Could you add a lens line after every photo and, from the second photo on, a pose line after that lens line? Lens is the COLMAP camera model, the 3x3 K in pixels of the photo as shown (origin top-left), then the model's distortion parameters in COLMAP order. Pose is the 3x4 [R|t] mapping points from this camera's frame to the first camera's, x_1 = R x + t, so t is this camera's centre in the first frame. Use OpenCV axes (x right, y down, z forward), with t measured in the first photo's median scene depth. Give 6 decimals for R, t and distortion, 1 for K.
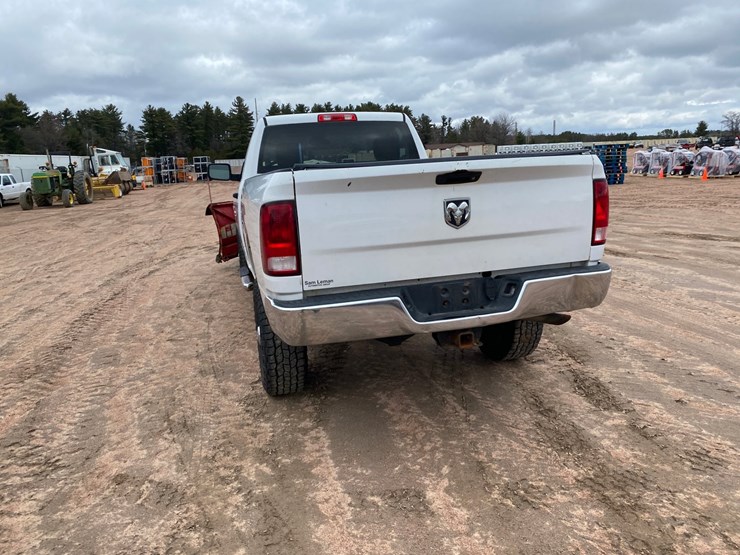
lens RADIAL K [[559.7, 0, 374.4], [0, 559.7, 286.2], [0, 0, 1]] dist [0.031042, -0.025680]
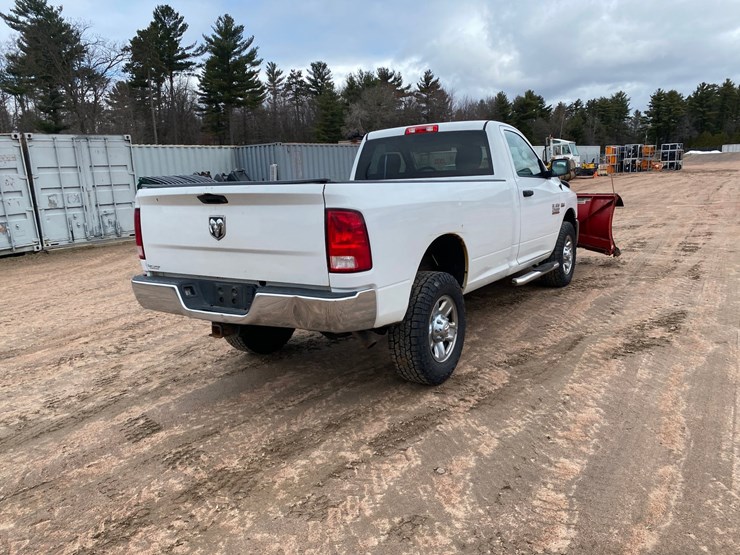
lens RADIAL K [[559.7, 0, 375.7], [0, 559.7, 277.8], [0, 0, 1]] dist [0.031042, -0.025680]
pose [[0.678376, 0.156116, -0.717938, 0.880892], [-0.149317, 0.986066, 0.073331, -0.111909], [0.719382, 0.057454, 0.692234, 0.270062]]
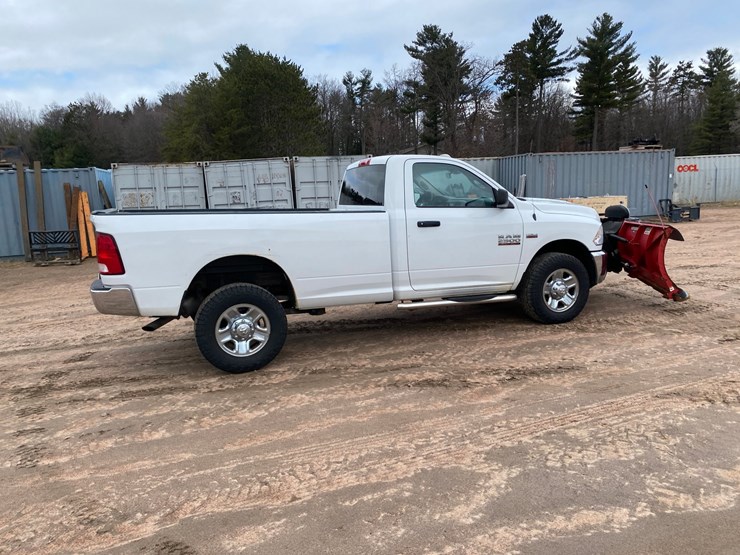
lens RADIAL K [[557.0, 0, 377.4], [0, 557.0, 280.8], [0, 0, 1]] dist [0.037587, -0.032407]
pose [[0.105892, 0.204286, -0.973167, 1.488519], [-0.184188, 0.965763, 0.182690, -0.358255], [0.977170, 0.159901, 0.139893, 1.152776]]
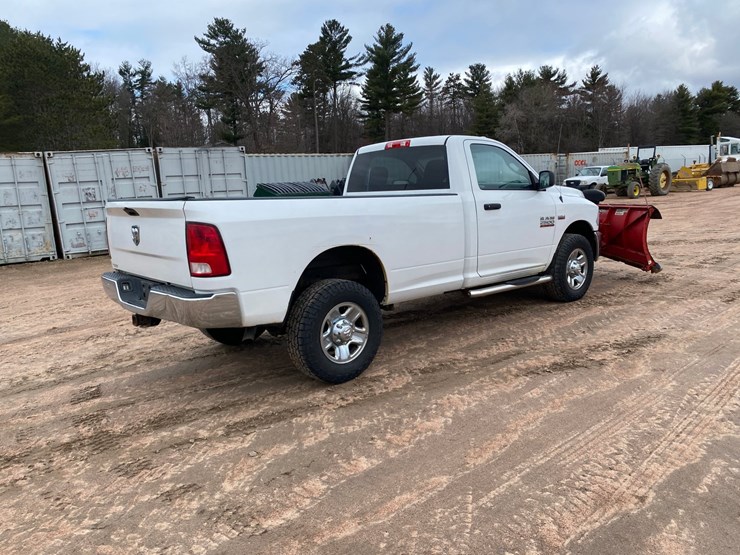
lens RADIAL K [[559.7, 0, 376.0], [0, 559.7, 279.2], [0, 0, 1]] dist [0.031042, -0.025680]
pose [[0.451288, 0.181260, -0.873776, 1.212717], [-0.169784, 0.978709, 0.115337, -0.203298], [0.876078, 0.096303, 0.472455, 0.585201]]
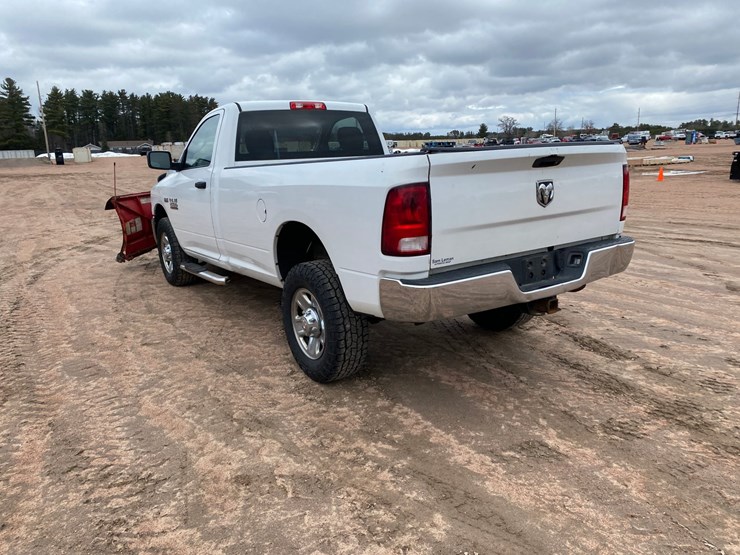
lens RADIAL K [[559.7, 0, 373.7], [0, 559.7, 287.7], [0, 0, 1]] dist [0.031042, -0.025680]
pose [[0.946549, -0.063562, 0.316236, -0.372825], [0.060236, 0.997978, 0.020293, 0.010153], [-0.316887, -0.000160, 0.948463, 0.025084]]
